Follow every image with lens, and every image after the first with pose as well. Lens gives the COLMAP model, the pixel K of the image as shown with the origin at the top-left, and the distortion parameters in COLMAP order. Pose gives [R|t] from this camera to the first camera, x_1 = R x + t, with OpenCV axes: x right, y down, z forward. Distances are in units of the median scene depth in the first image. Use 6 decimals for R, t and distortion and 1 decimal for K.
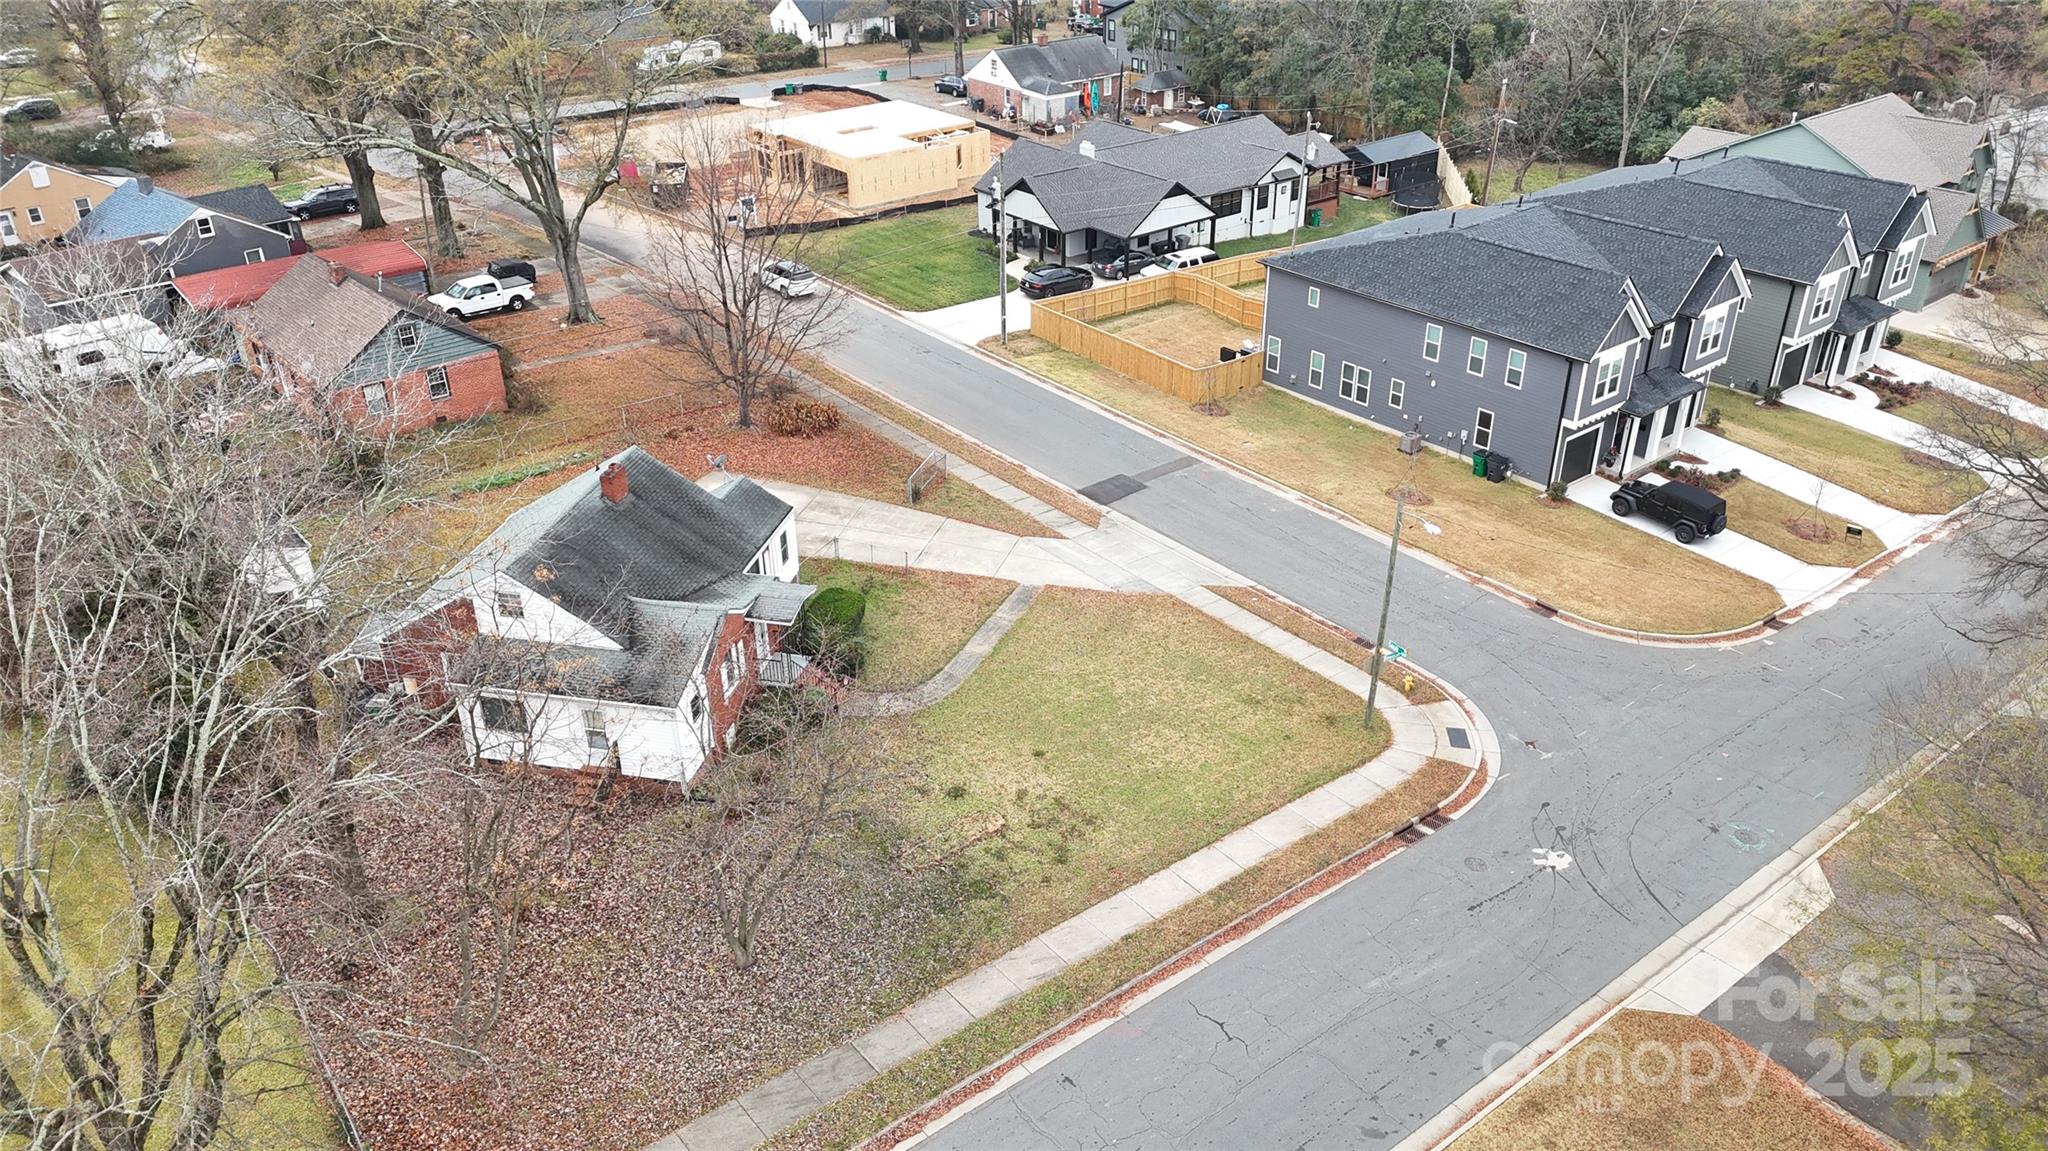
lens RADIAL K [[1480.8, 0, 1024.0], [0, 1480.8, 575.5], [0, 0, 1]] dist [0.095780, -0.100182]
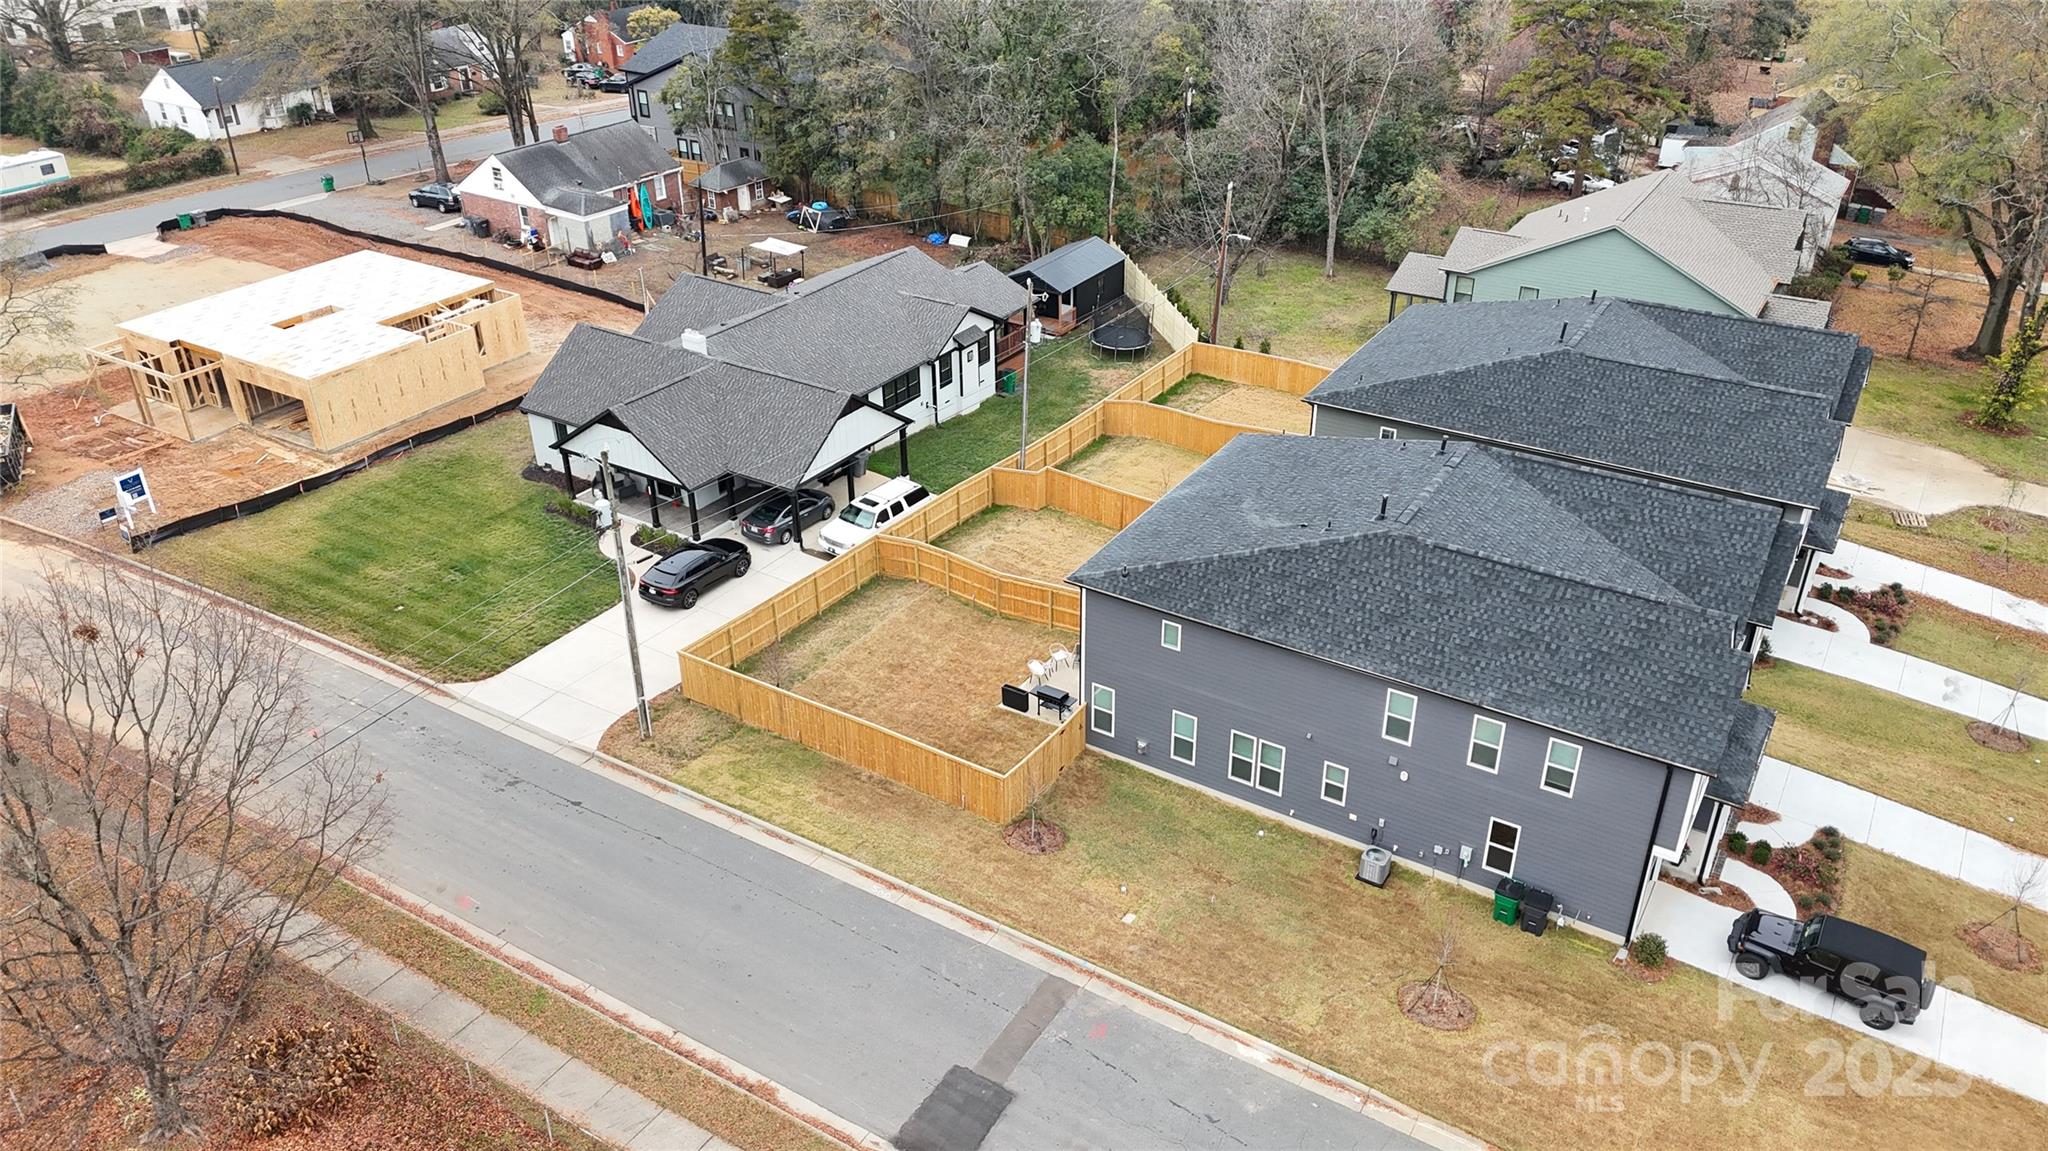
lens RADIAL K [[1480.8, 0, 1024.0], [0, 1480.8, 575.5], [0, 0, 1]] dist [0.095780, -0.100182]
pose [[0.943635, -0.160265, 0.289601, -0.026362], [0.157901, 0.986947, 0.031673, -0.168651], [-0.290897, 0.015840, 0.956623, 0.300236]]
